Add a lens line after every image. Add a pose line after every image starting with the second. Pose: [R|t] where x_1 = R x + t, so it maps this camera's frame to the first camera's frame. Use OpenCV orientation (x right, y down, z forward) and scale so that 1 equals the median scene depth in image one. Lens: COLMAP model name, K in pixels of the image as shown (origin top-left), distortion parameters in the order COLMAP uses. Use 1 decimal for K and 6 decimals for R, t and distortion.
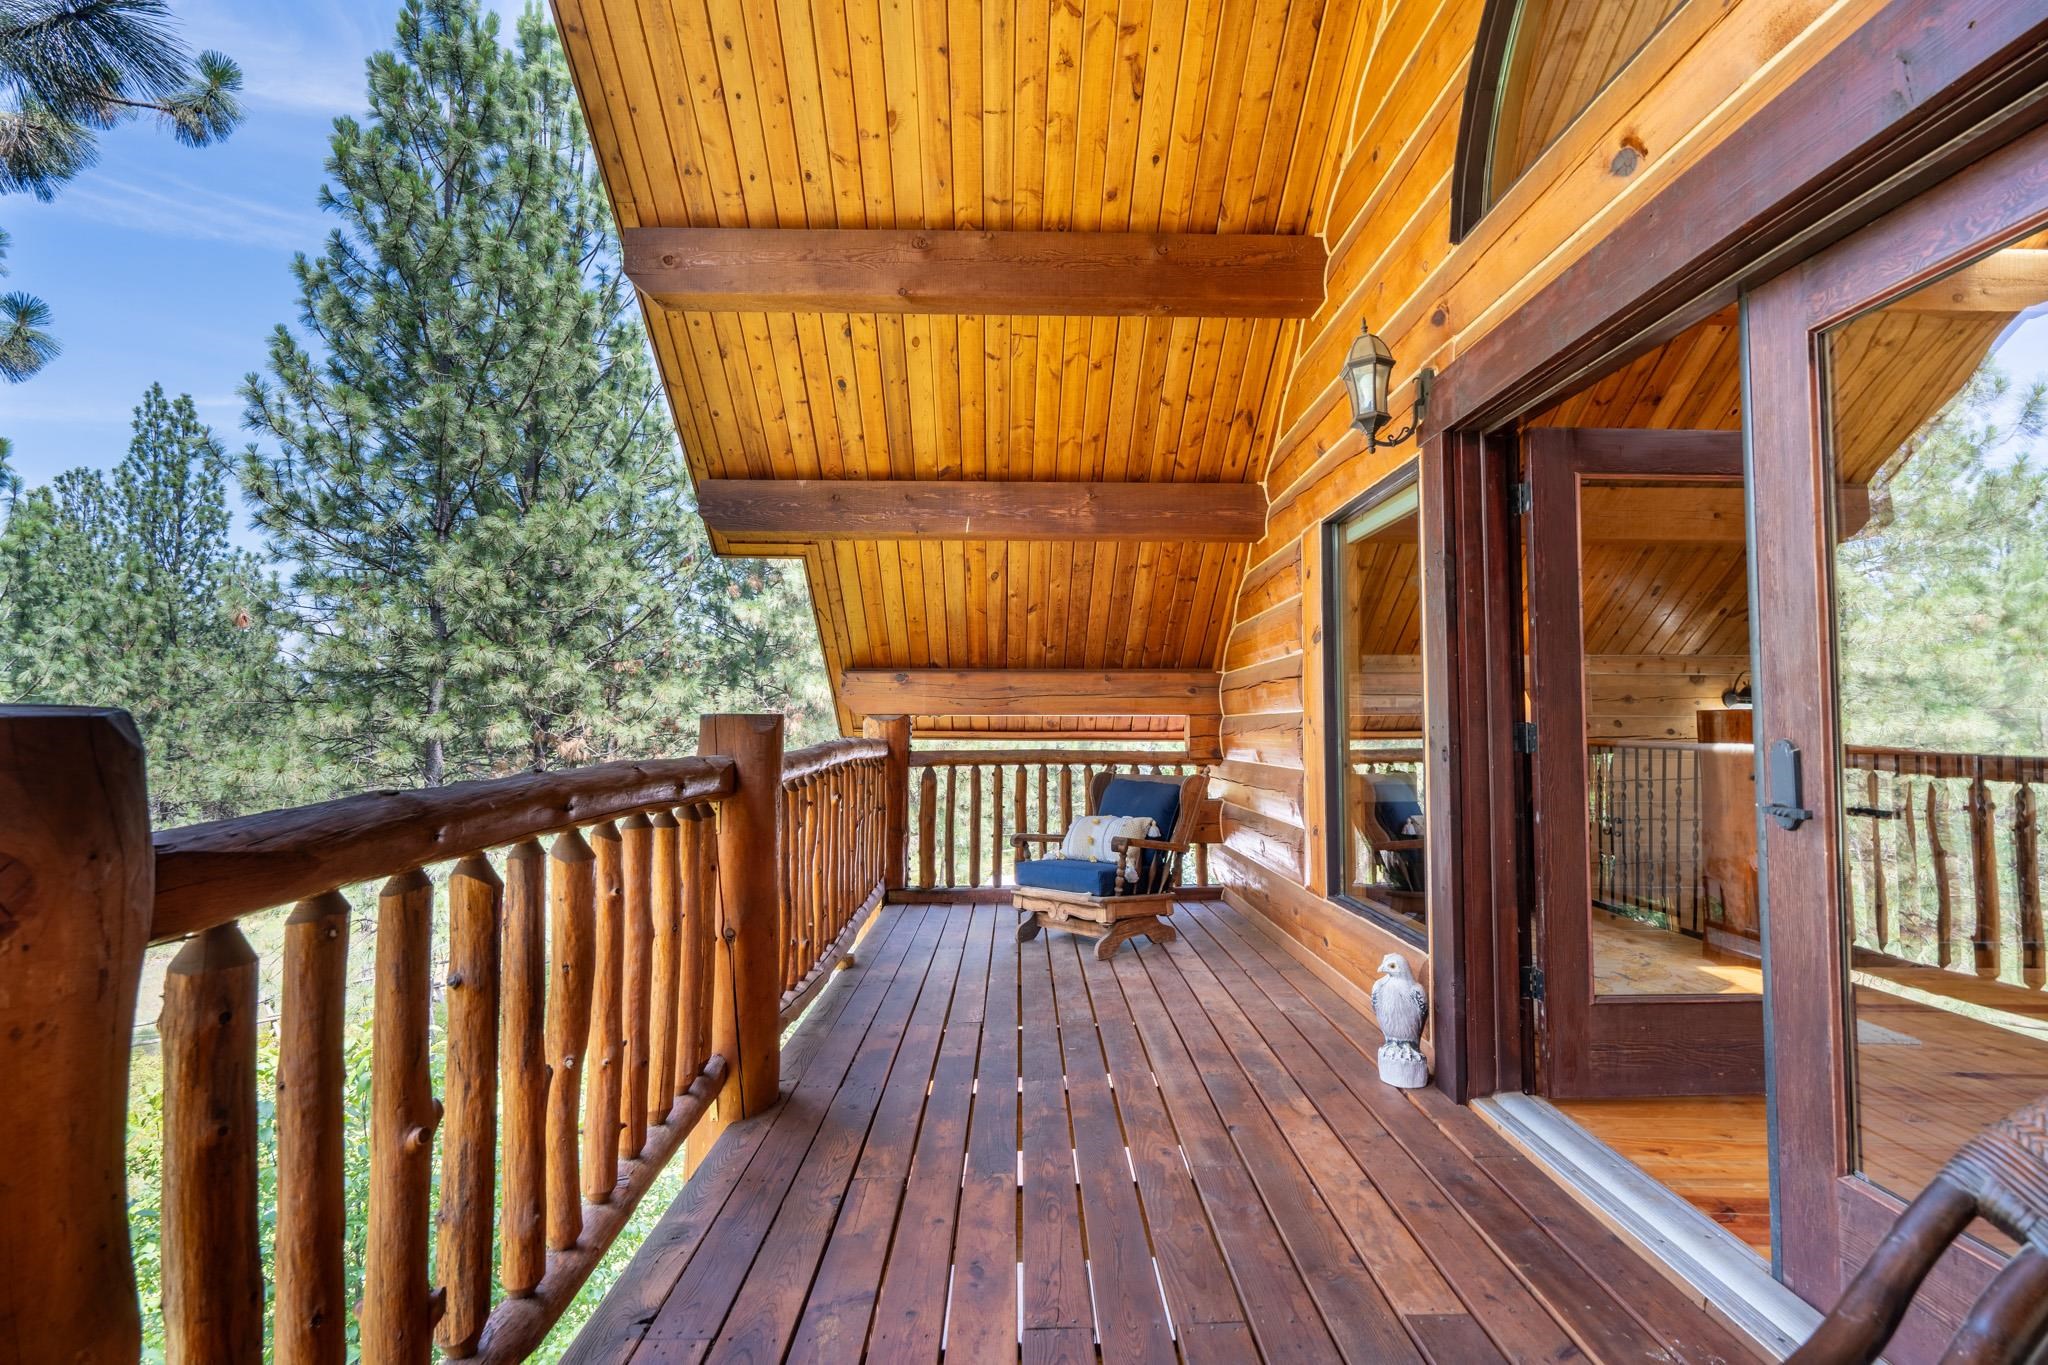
lens RADIAL K [[890.4, 0, 1023.5], [0, 890.4, 693.9], [0, 0, 1]] dist [0.000300, -0.000963]
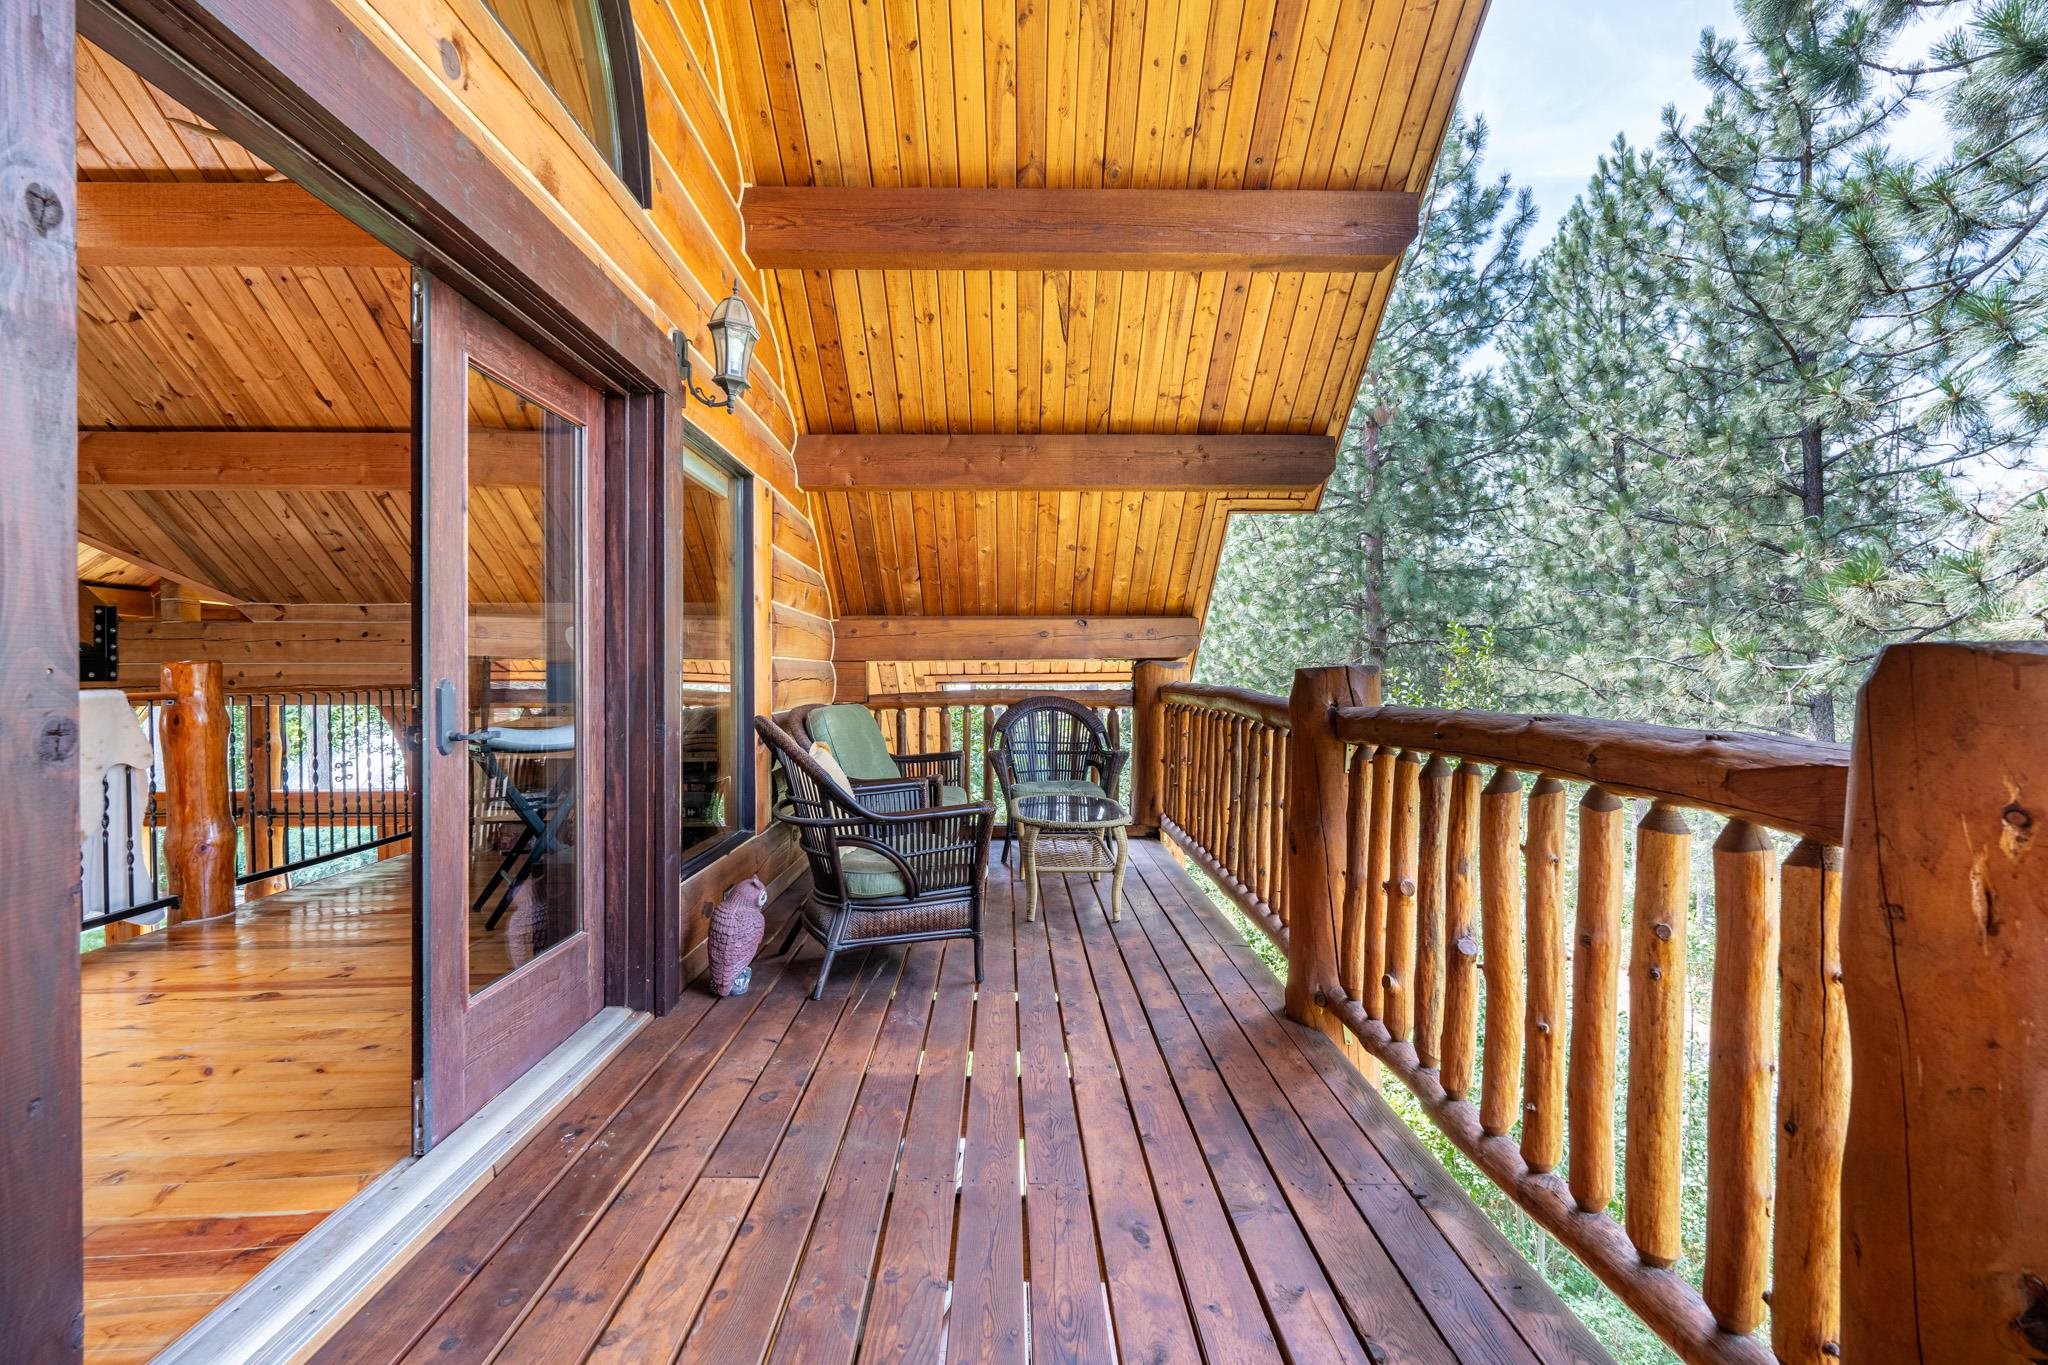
lens RADIAL K [[890.4, 0, 1029.0], [0, 890.4, 689.7], [0, 0, 1]] dist [0.000300, -0.000963]
pose [[-0.999742, -0.004434, -0.022280, 0.088324], [-0.004220, 0.999945, -0.009650, 0.063257], [0.022322, -0.009554, -0.999705, 1.857753]]
